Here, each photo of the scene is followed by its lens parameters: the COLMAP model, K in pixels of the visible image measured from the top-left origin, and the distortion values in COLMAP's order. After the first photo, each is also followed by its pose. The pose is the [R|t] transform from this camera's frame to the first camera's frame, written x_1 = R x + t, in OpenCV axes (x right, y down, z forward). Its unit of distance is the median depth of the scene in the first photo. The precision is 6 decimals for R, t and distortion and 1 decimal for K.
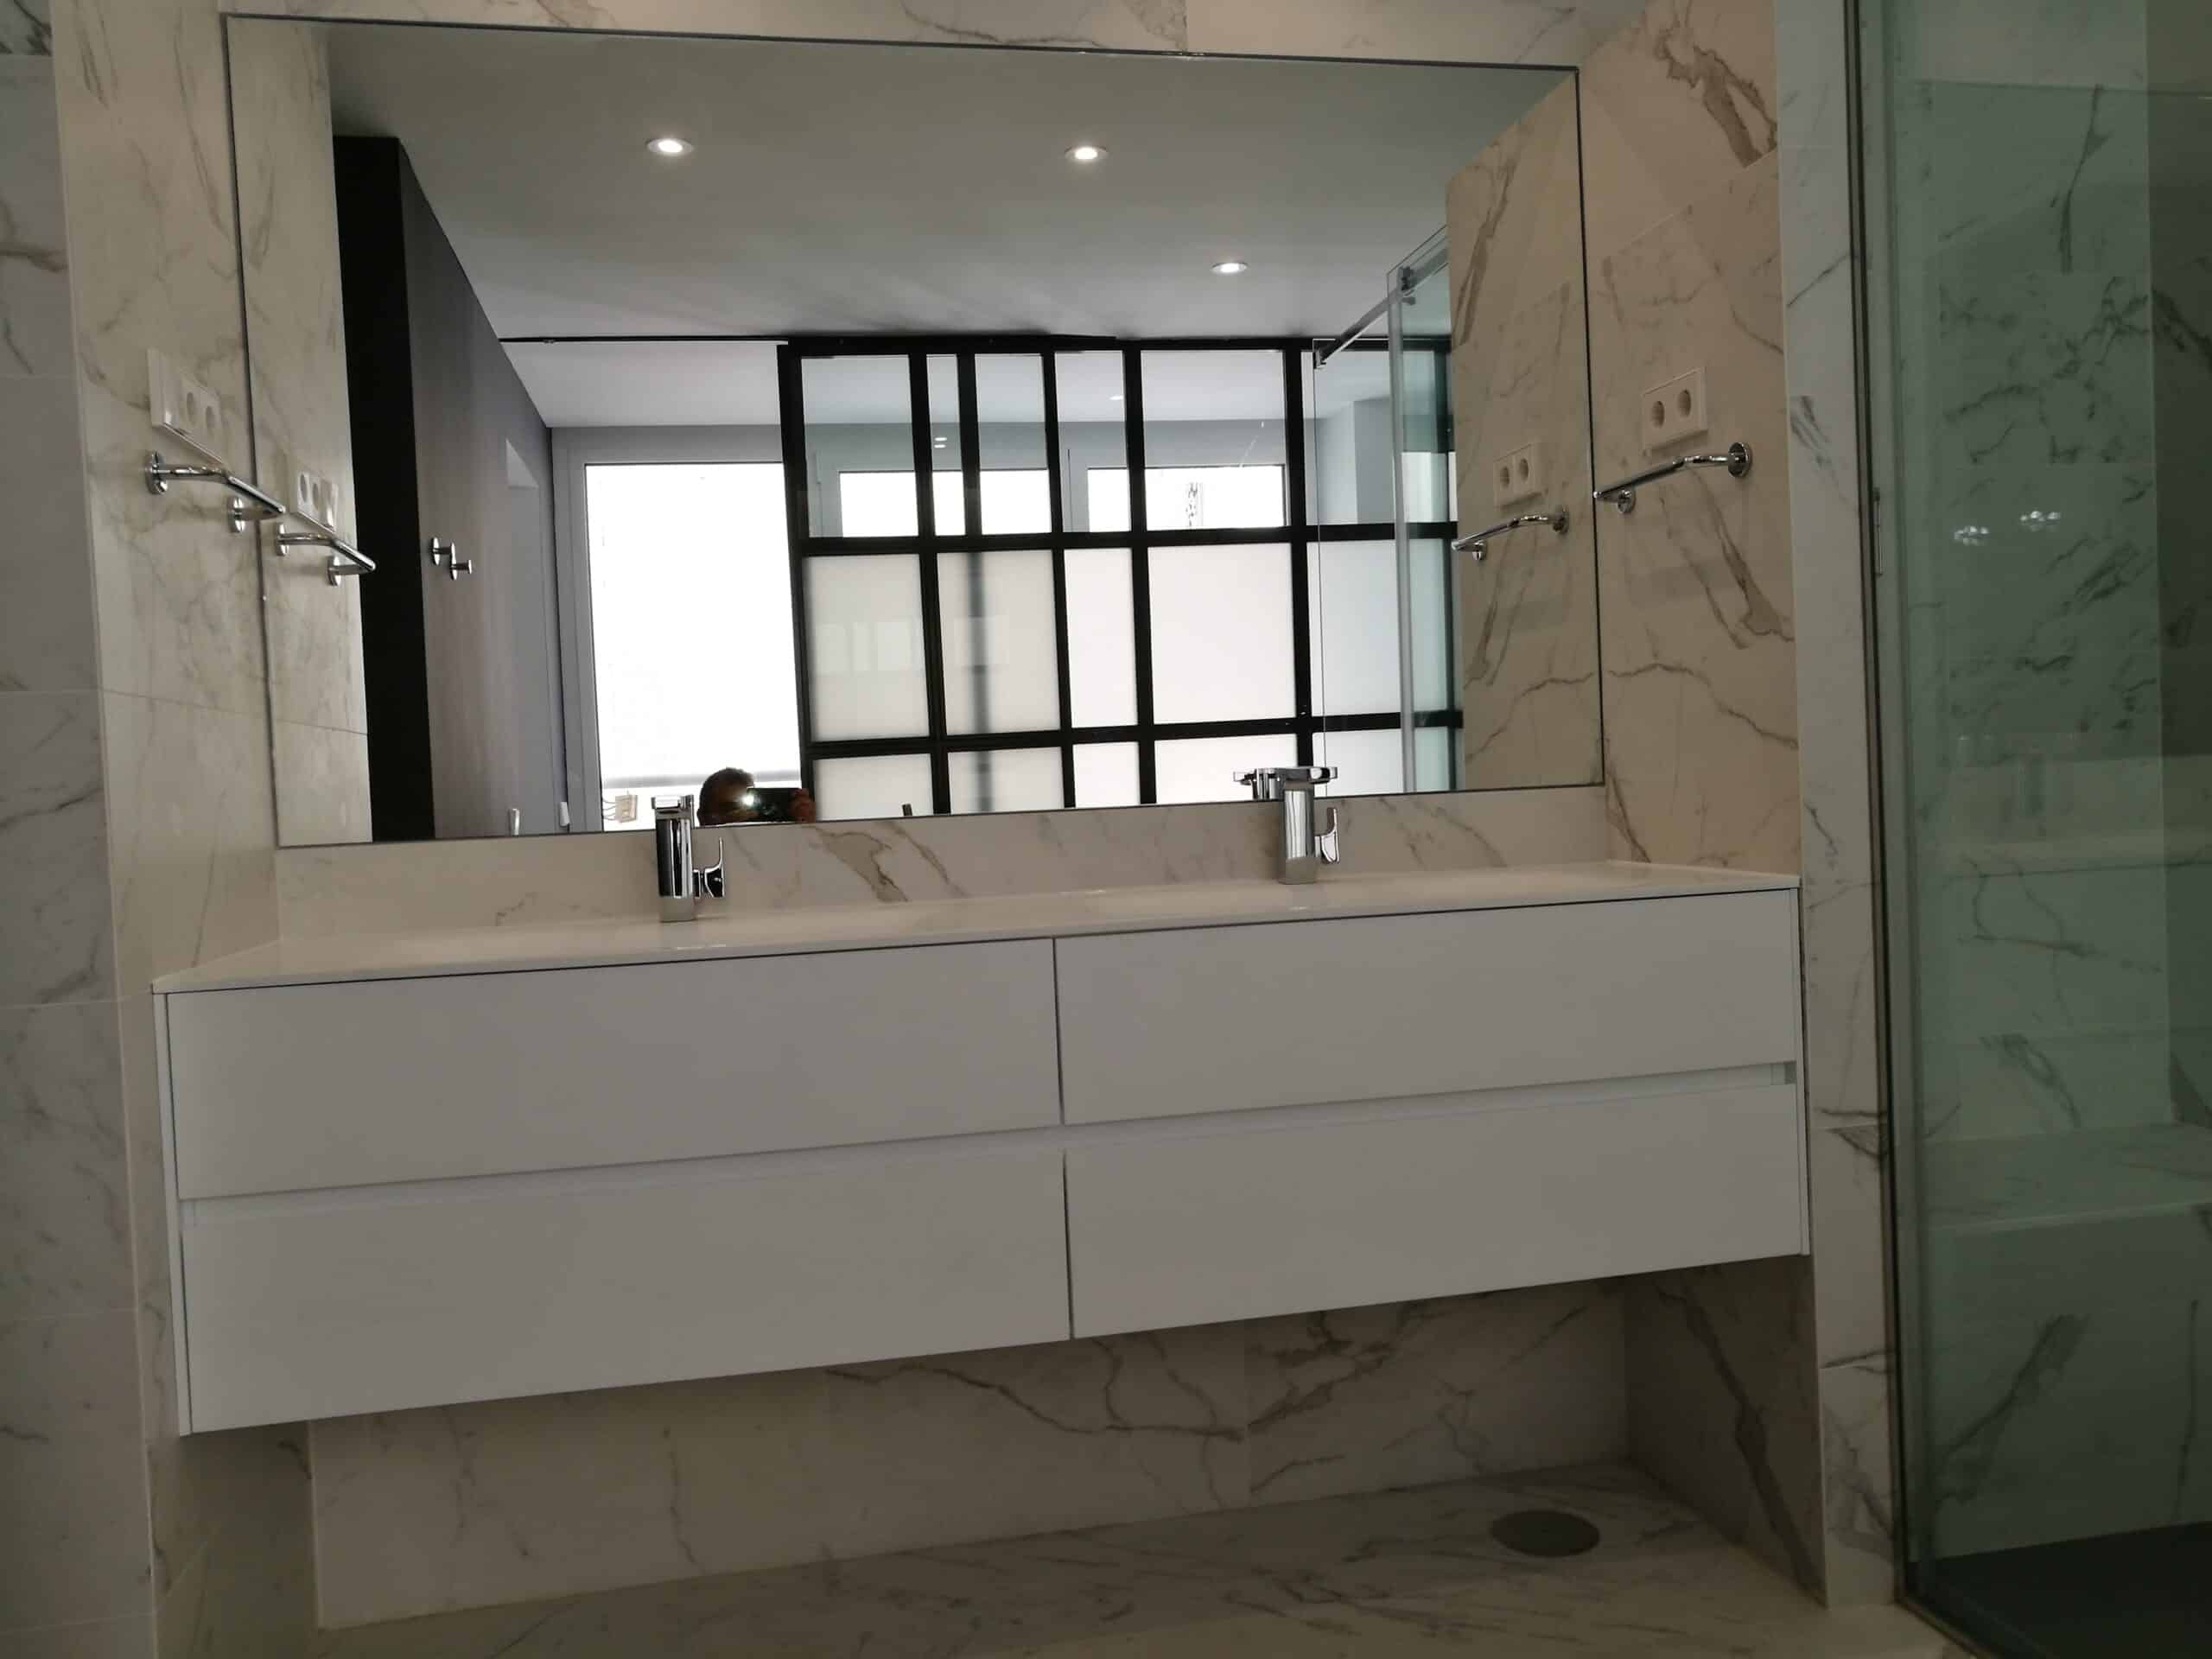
lens RADIAL K [[1821.5, 0, 1080.4], [0, 1821.5, 823.4], [0, 0, 1]] dist [-0.060535, 0.108107]
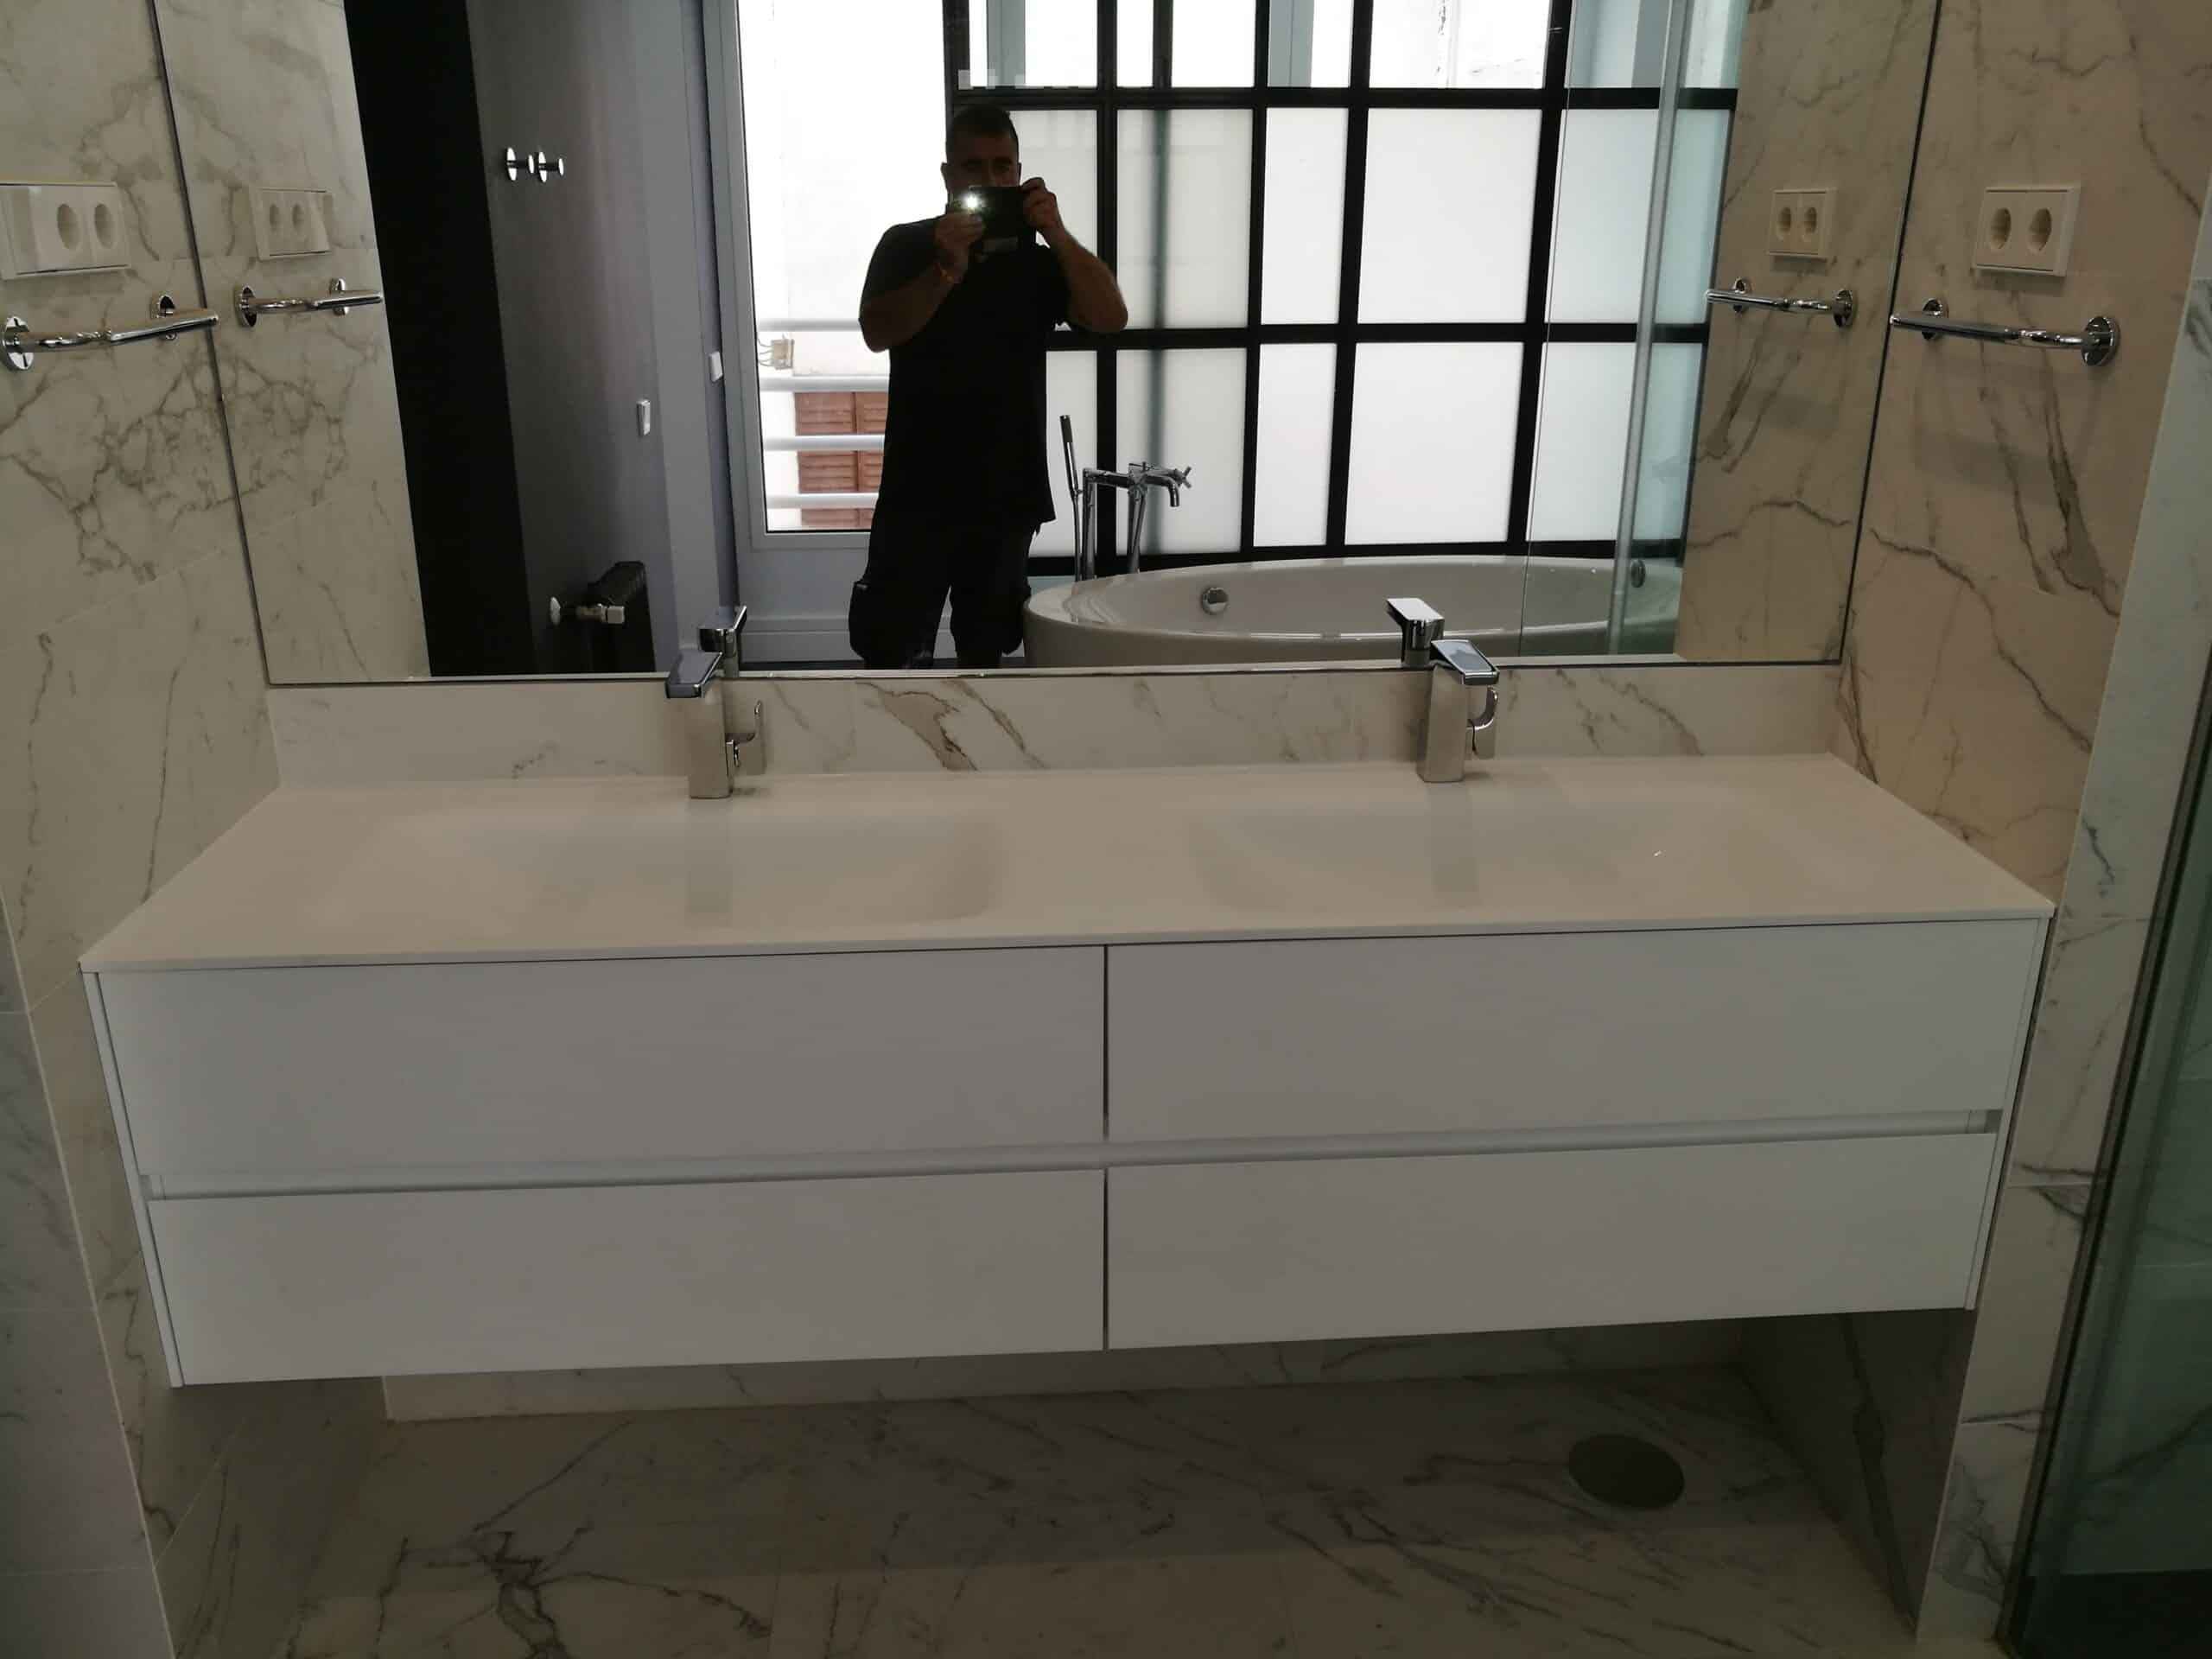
lens RADIAL K [[1821.5, 0, 1080.4], [0, 1821.5, 823.4], [0, 0, 1]] dist [-0.060535, 0.108107]
pose [[0.990596, 0.084603, -0.107525, 0.051692], [-0.045662, 0.945267, 0.323086, -0.227998], [0.128974, -0.315138, 0.940241, 0.197297]]
